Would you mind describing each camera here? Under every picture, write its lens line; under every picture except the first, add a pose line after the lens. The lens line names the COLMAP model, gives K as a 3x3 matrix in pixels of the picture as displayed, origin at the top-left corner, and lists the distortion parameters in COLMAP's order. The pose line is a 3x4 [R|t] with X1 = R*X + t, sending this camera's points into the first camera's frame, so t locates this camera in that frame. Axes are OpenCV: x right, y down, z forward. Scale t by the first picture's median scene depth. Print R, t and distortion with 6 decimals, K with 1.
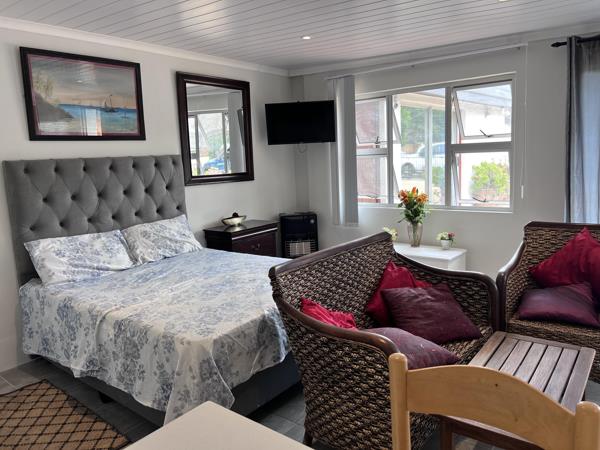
lens RADIAL K [[446.7, 0, 300.6], [0, 446.7, 234.7], [0, 0, 1]] dist [-0.003052, -0.003930]
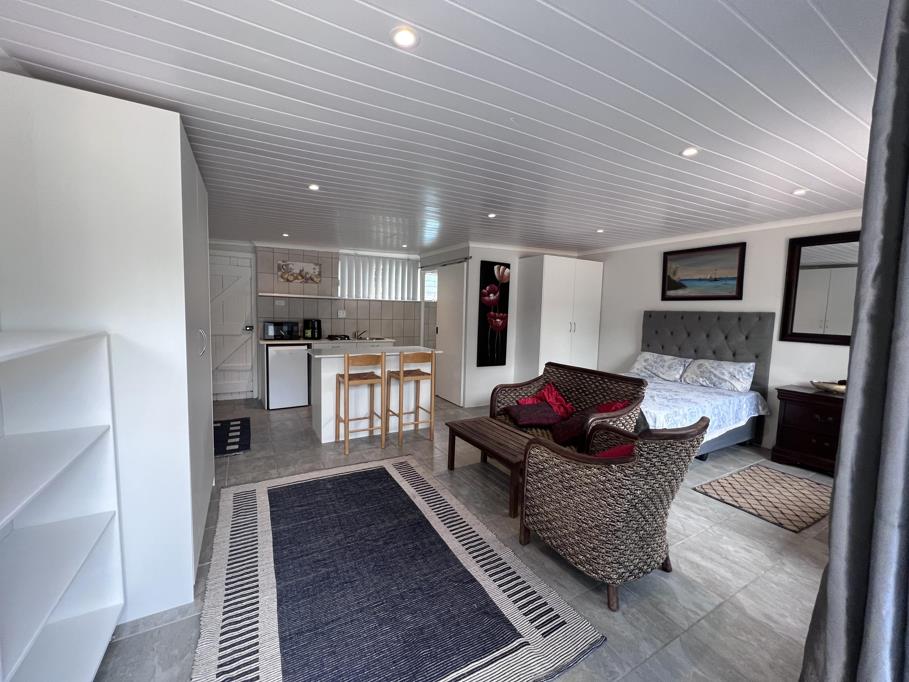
lens RADIAL K [[363.1, 0, 454.5], [0, 363.1, 341.0], [0, 0, 1]] dist [-0.000931, 0.000160]
pose [[-0.354481, 0.114774, -0.927993, 0.935573], [-0.170220, 0.967935, 0.184736, -0.148393], [0.919439, 0.223448, -0.323578, 0.602055]]
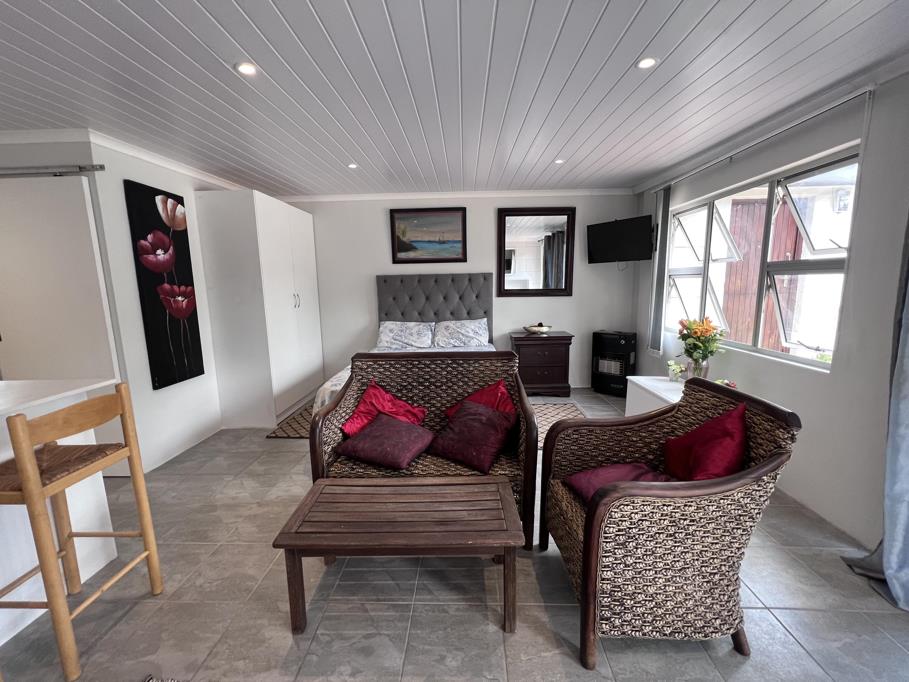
lens RADIAL K [[363.1, 0, 454.5], [0, 363.1, 341.0], [0, 0, 1]] dist [-0.000931, 0.000160]
pose [[0.606655, 0.158448, -0.779015, 0.555240], [-0.143761, 0.985645, 0.088522, -0.062249], [0.781859, 0.058290, 0.620725, 0.276440]]
